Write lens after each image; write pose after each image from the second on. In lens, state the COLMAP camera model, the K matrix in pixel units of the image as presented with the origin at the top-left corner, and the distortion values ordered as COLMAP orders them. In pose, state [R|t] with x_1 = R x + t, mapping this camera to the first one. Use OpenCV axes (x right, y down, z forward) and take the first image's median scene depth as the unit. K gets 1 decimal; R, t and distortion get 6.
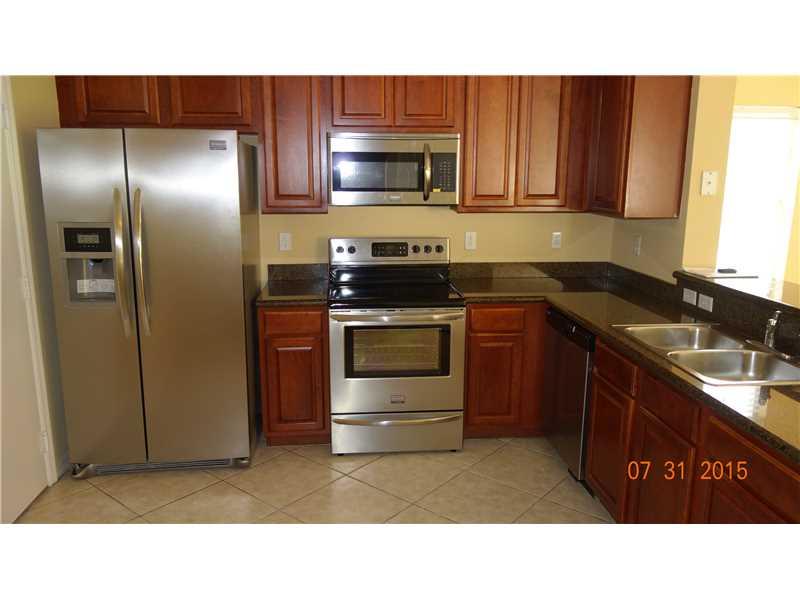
lens RADIAL K [[694.4, 0, 400.0], [0, 694.4, 300.0], [0, 0, 1]] dist [-0.006774, -0.000561]
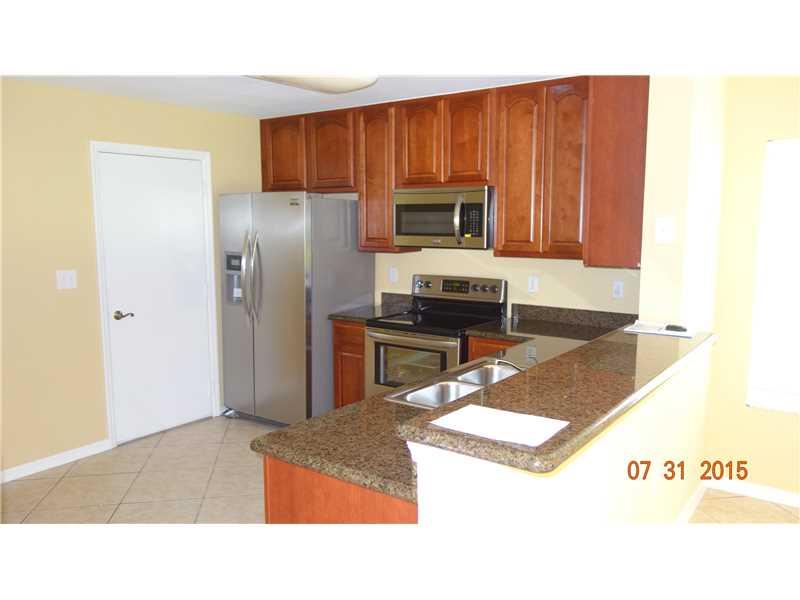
lens RADIAL K [[694.4, 0, 400.0], [0, 694.4, 300.0], [0, 0, 1]] dist [-0.006774, -0.000561]
pose [[0.708851, 0.074854, -0.701375, 0.786241], [-0.128739, 0.991381, -0.024306, -0.011180], [0.693510, 0.107524, 0.712378, 0.122618]]
